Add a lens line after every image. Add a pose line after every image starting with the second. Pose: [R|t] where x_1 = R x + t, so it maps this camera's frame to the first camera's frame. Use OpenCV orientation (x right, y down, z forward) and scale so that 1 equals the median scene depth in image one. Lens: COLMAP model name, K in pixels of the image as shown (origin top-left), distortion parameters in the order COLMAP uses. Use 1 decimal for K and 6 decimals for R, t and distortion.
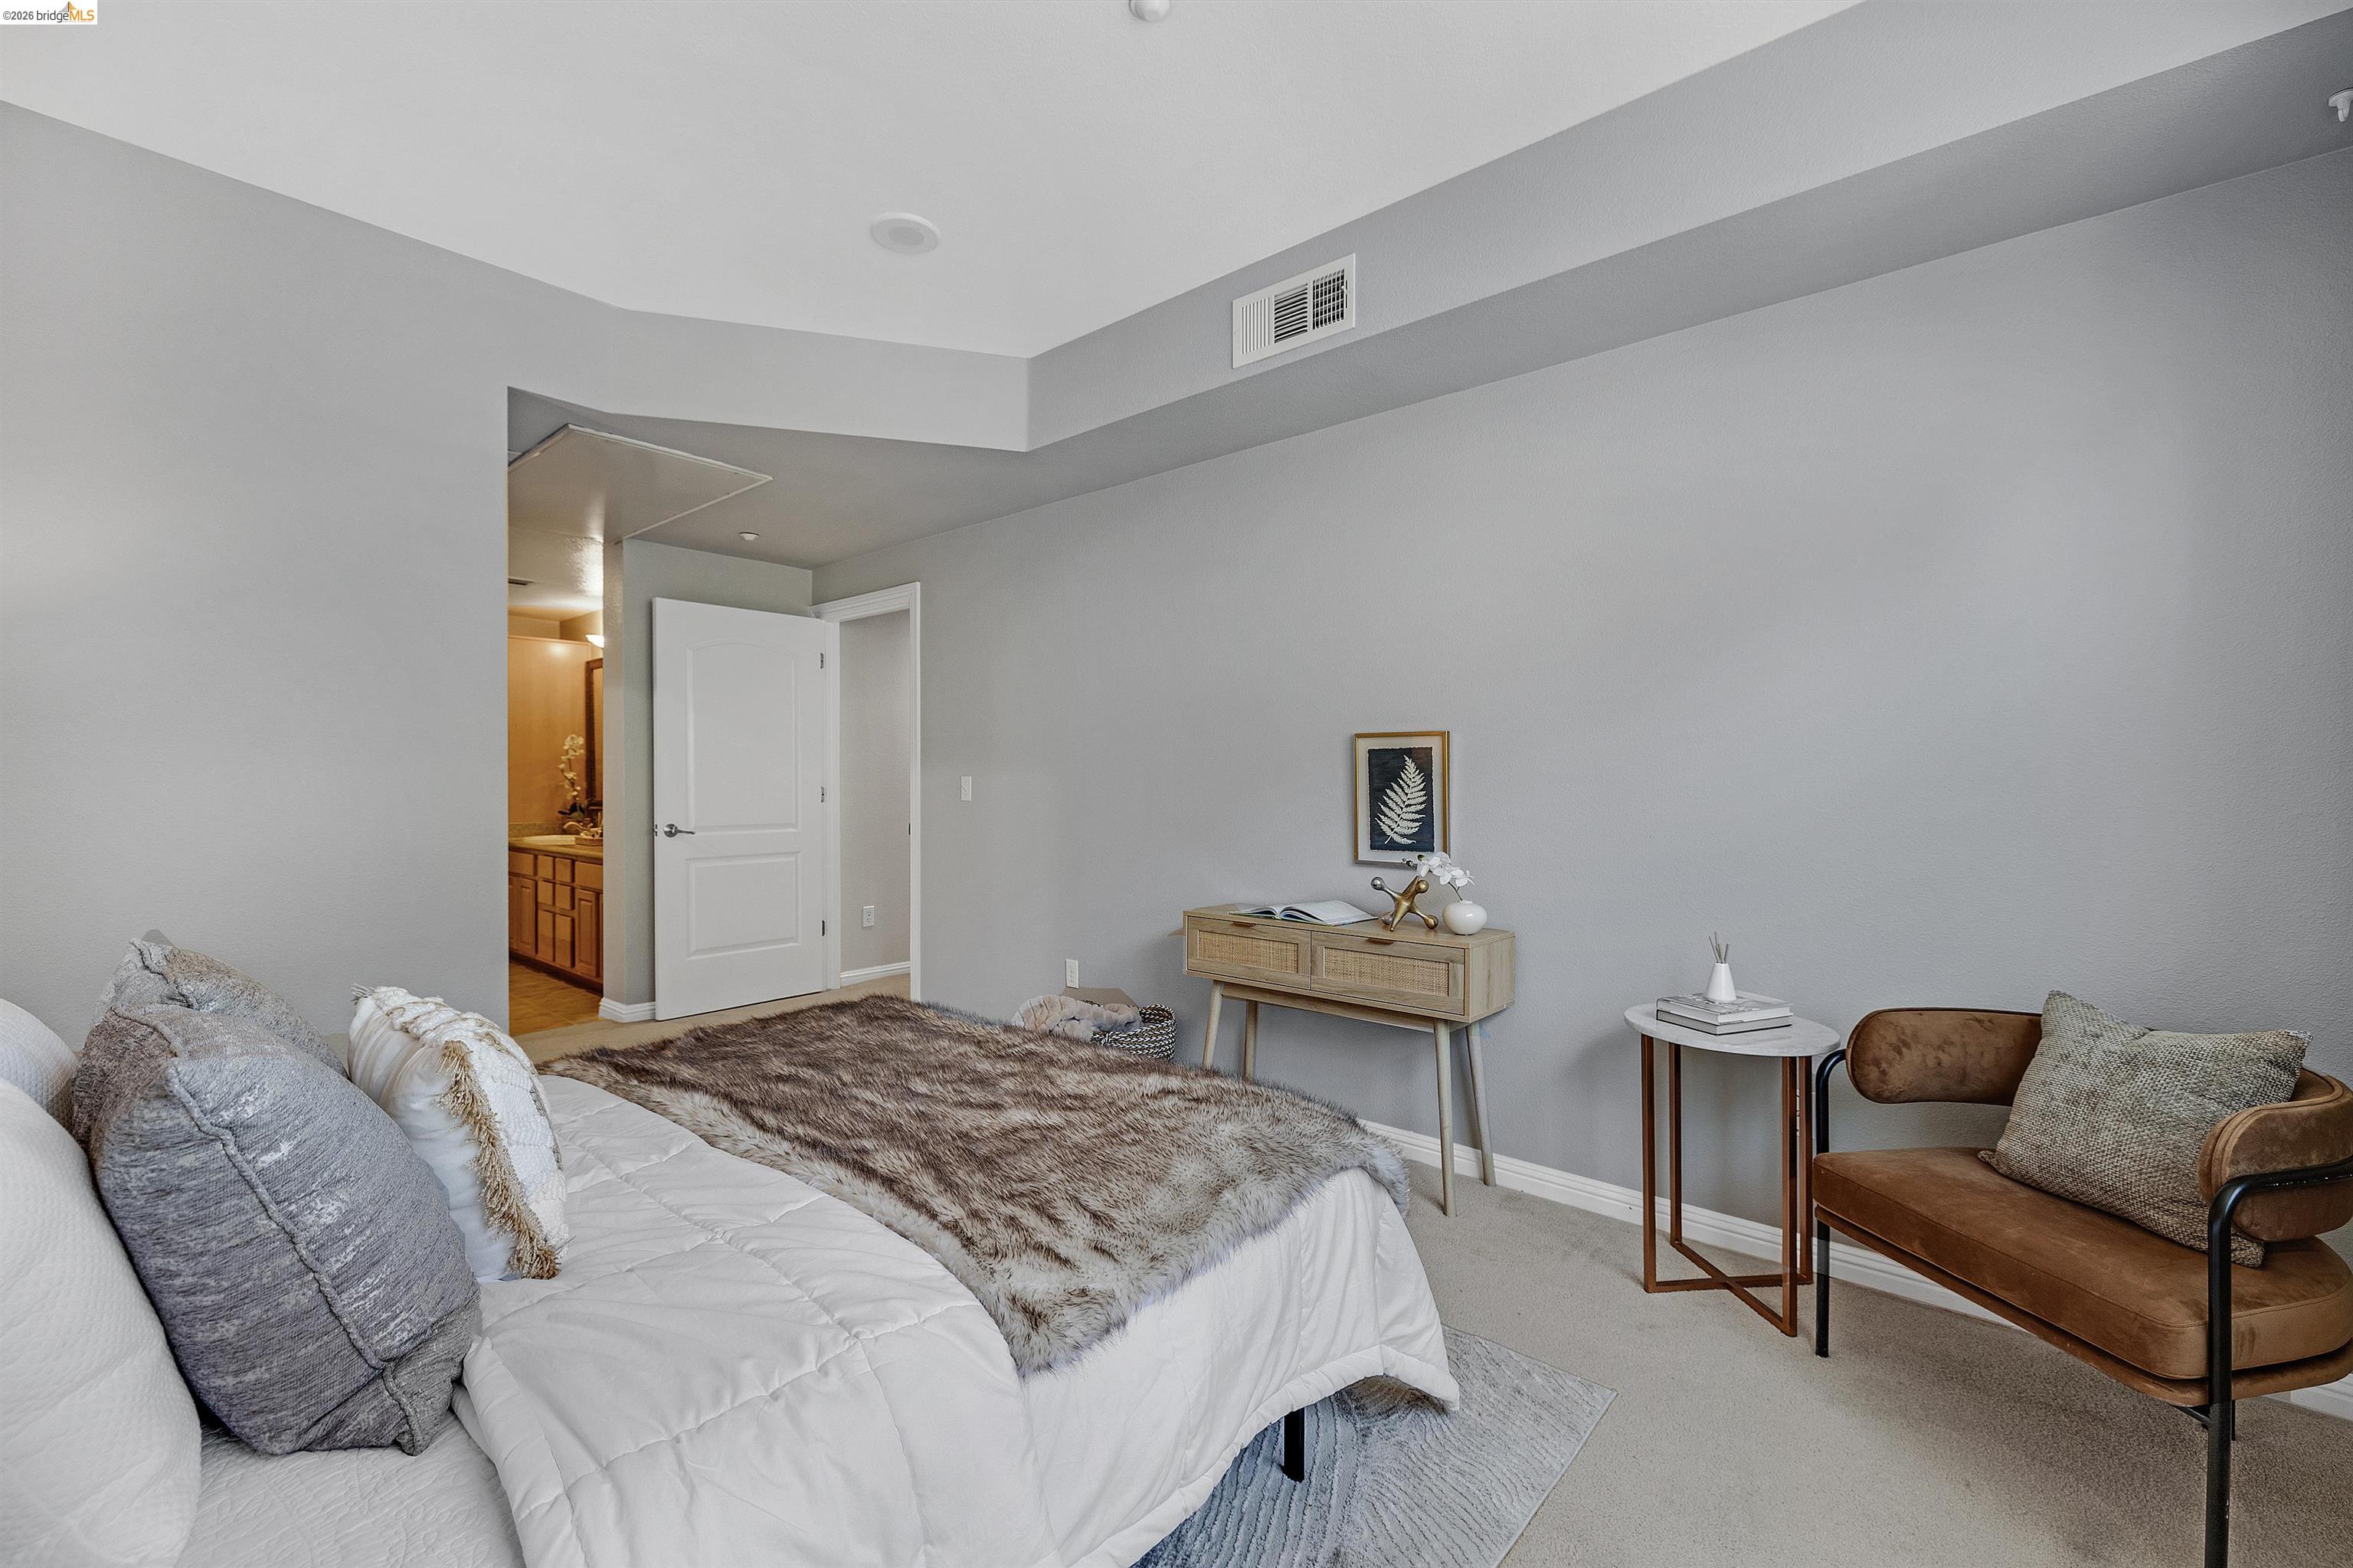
lens RADIAL K [[974.0, 0, 1177.2], [0, 974.0, 783.8], [0, 0, 1]] dist [-0.001044, 0.000669]
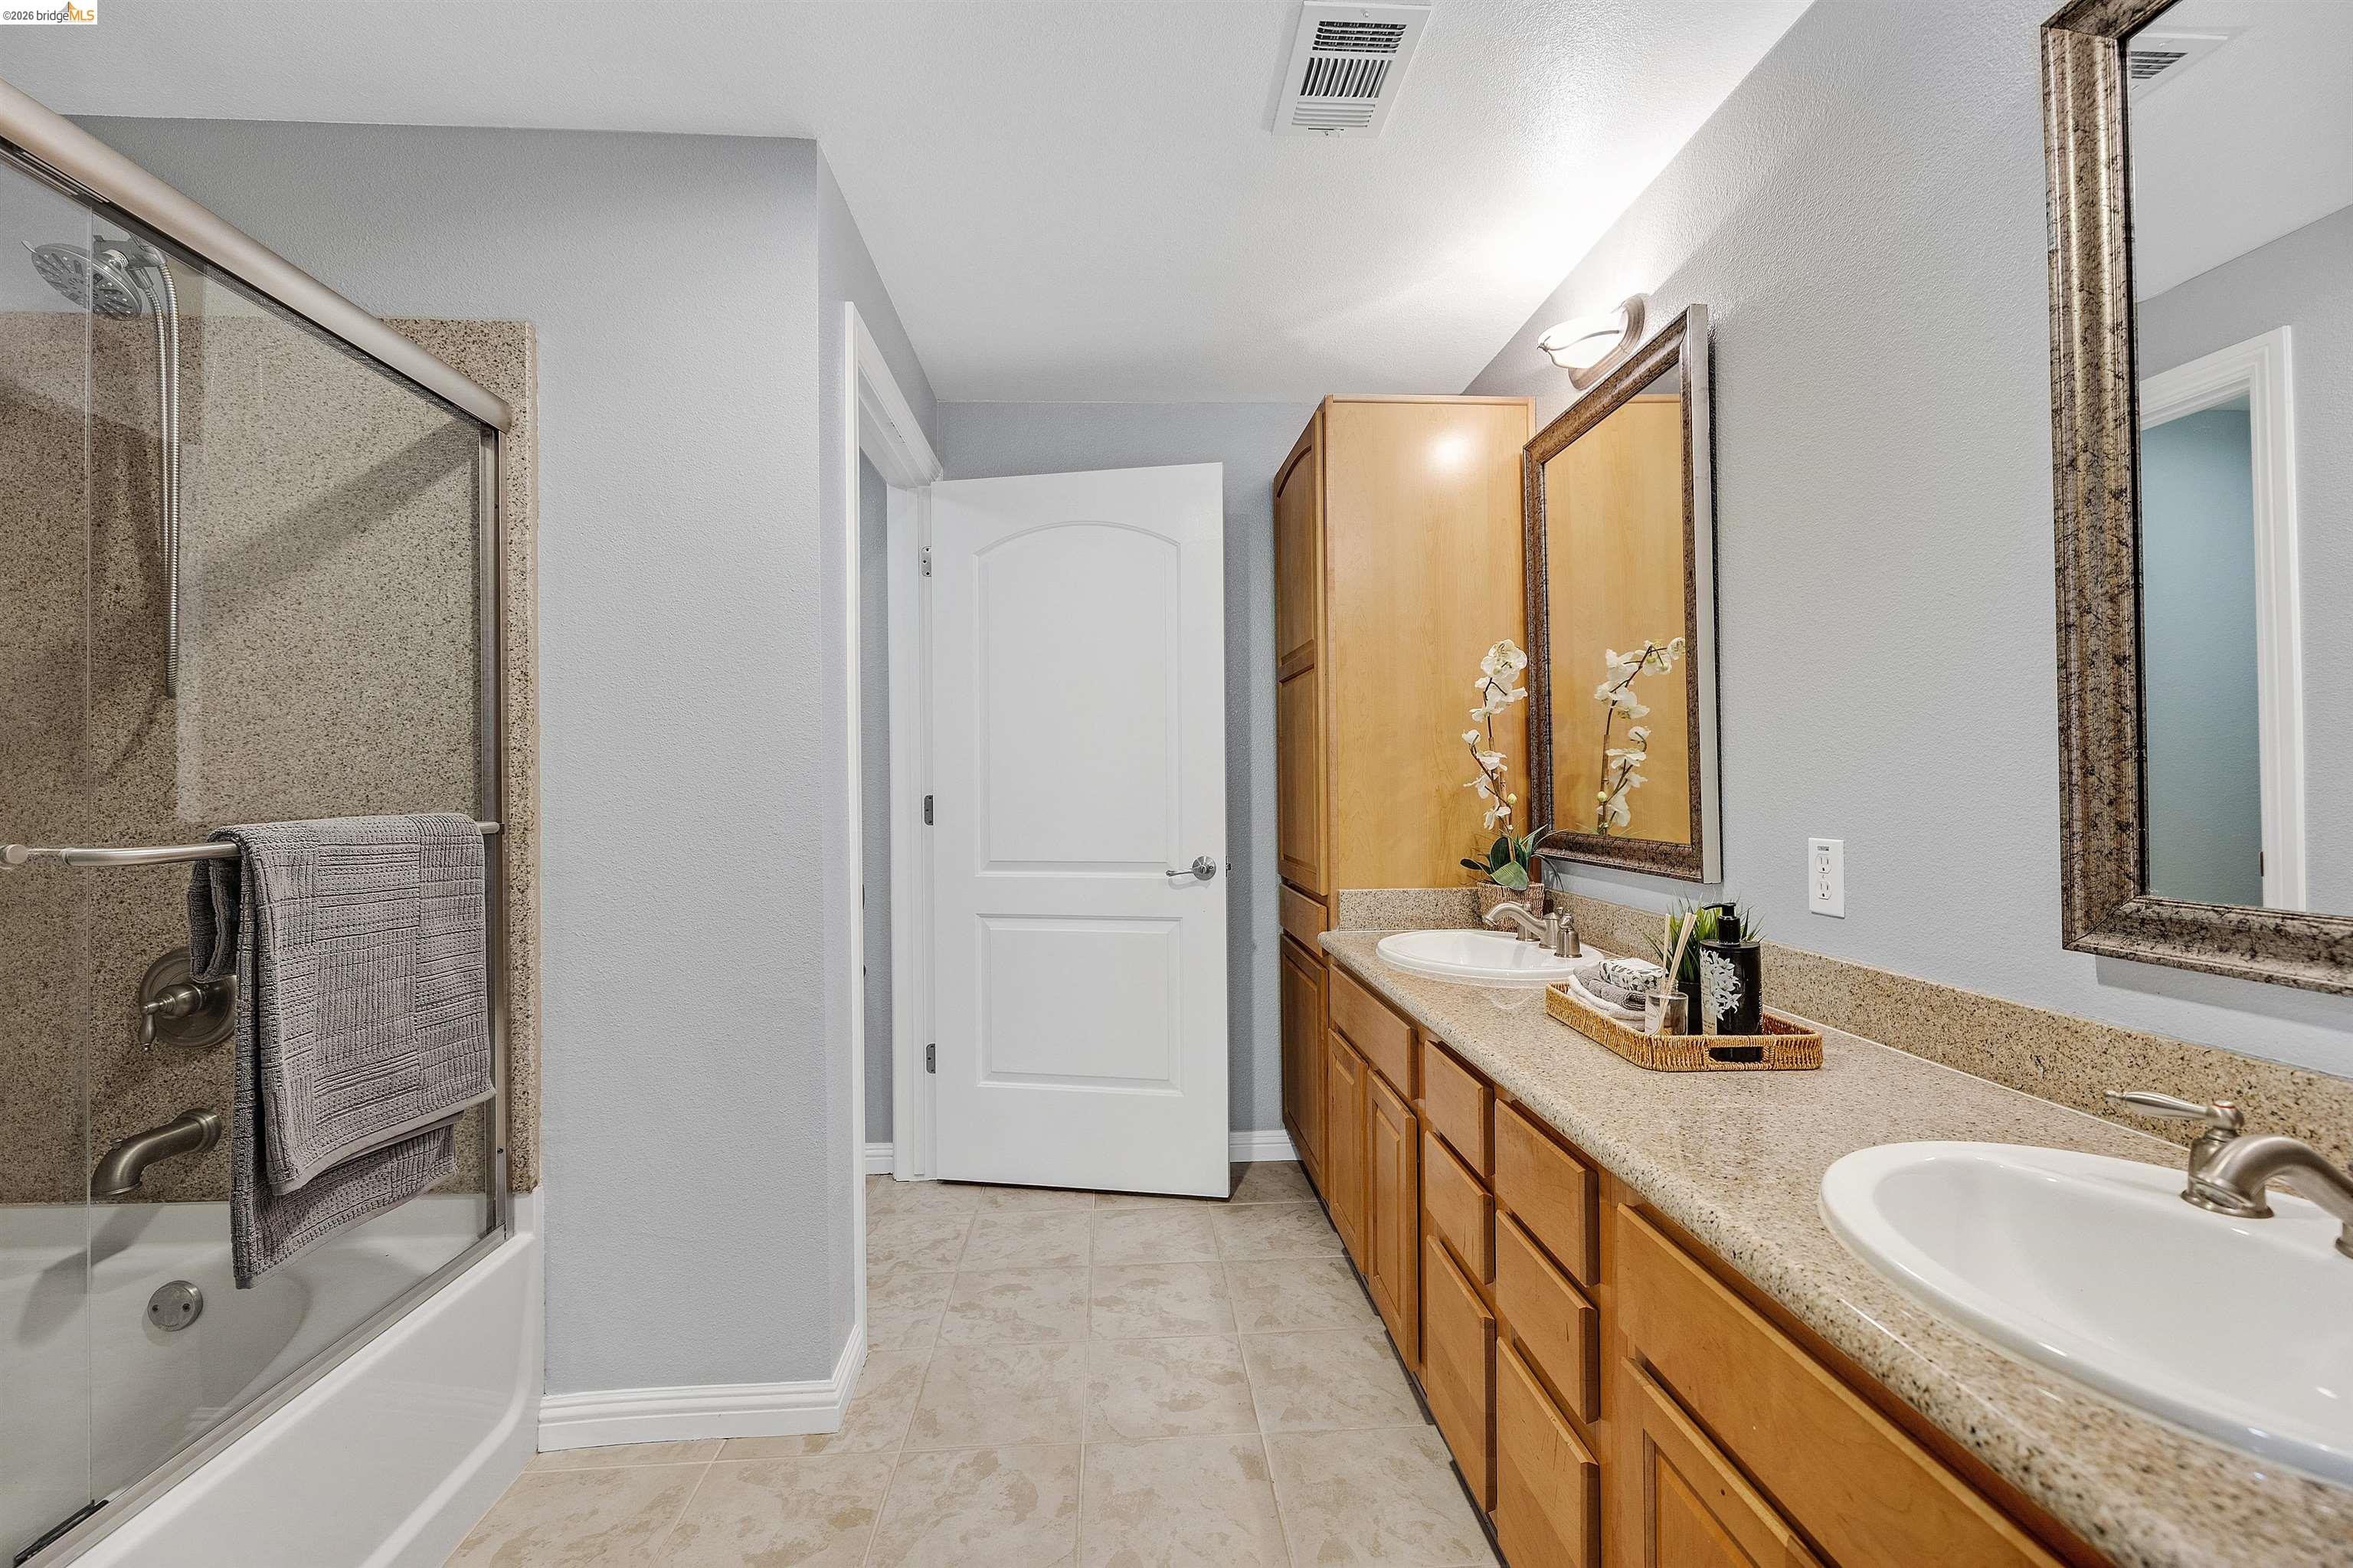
lens RADIAL K [[974.0, 0, 1176.9], [0, 974.0, 781.4], [0, 0, 1]] dist [-0.001044, 0.000669]
pose [[0.681719, -0.015745, -0.731445, -0.439554], [0.015282, 0.999857, -0.007280, -0.000585], [0.731455, -0.006215, 0.681862, 0.670843]]
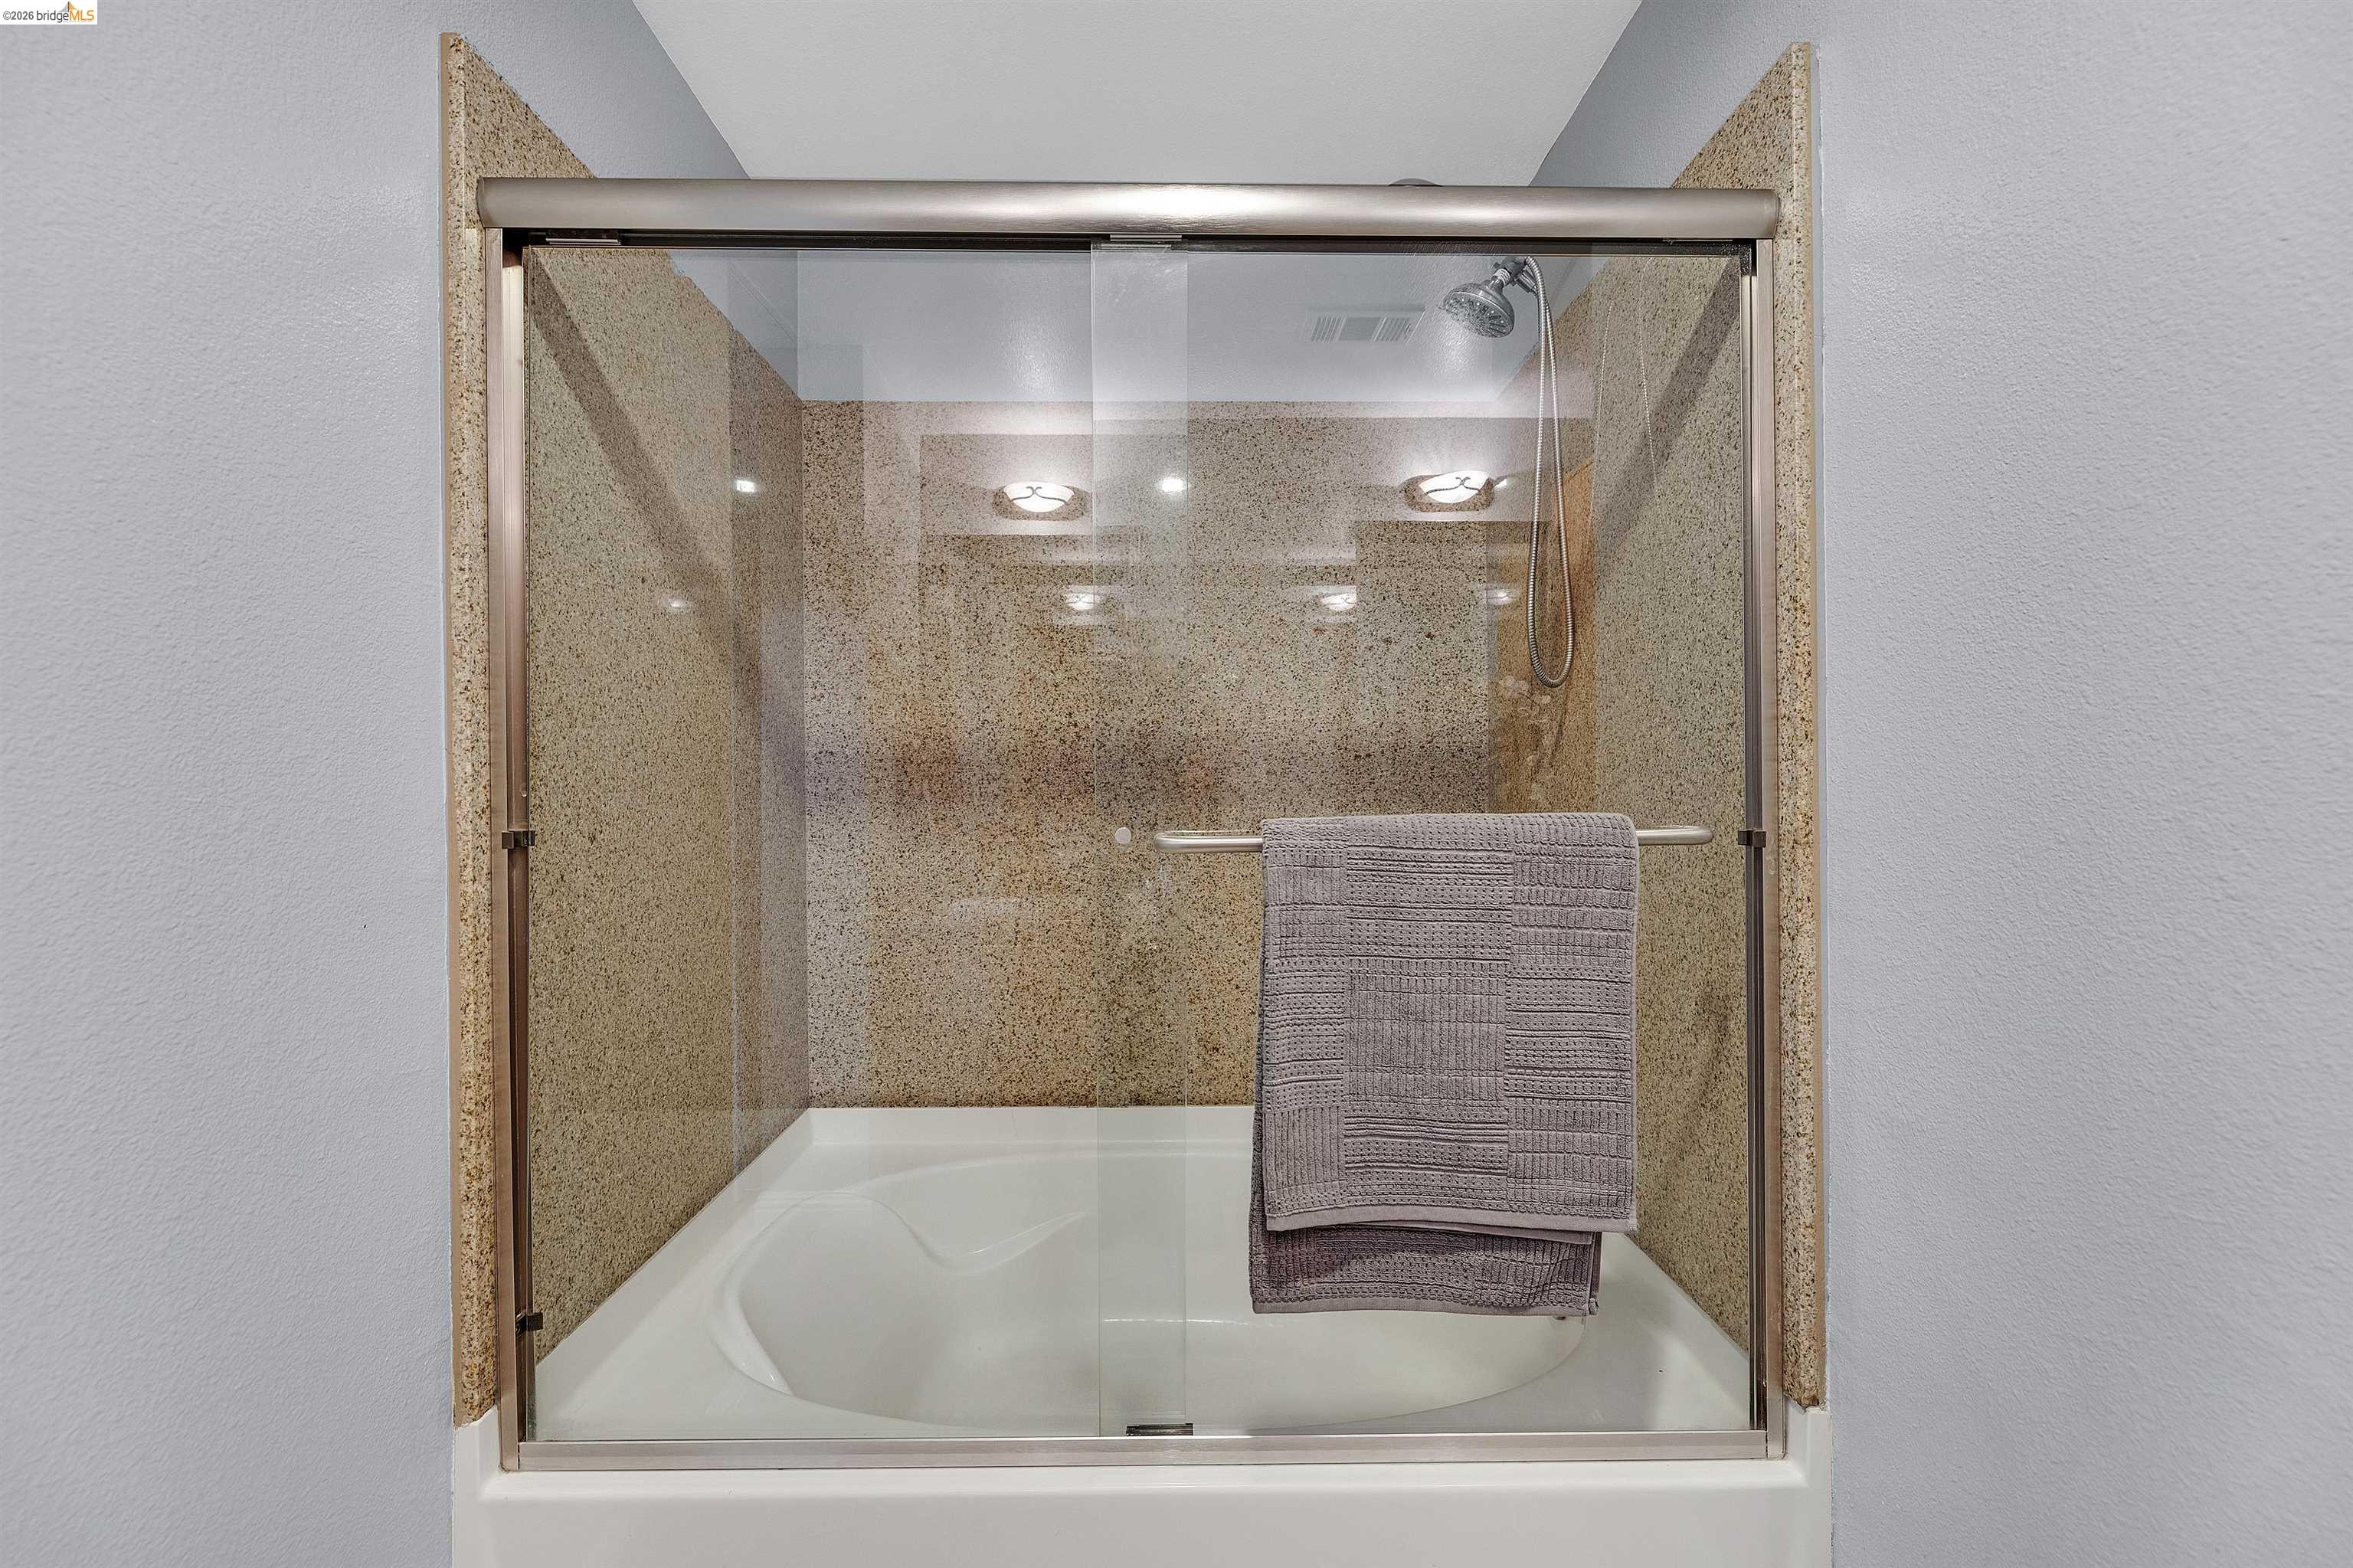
lens RADIAL K [[974.0, 0, 1174.3], [0, 974.0, 788.3], [0, 0, 1]] dist [-0.001044, 0.000669]
pose [[-0.766718, -0.000226, -0.641984, -0.593667], [0.003849, 0.999980, -0.004949, -0.001256], [0.641972, -0.006266, -0.766702, 0.810907]]
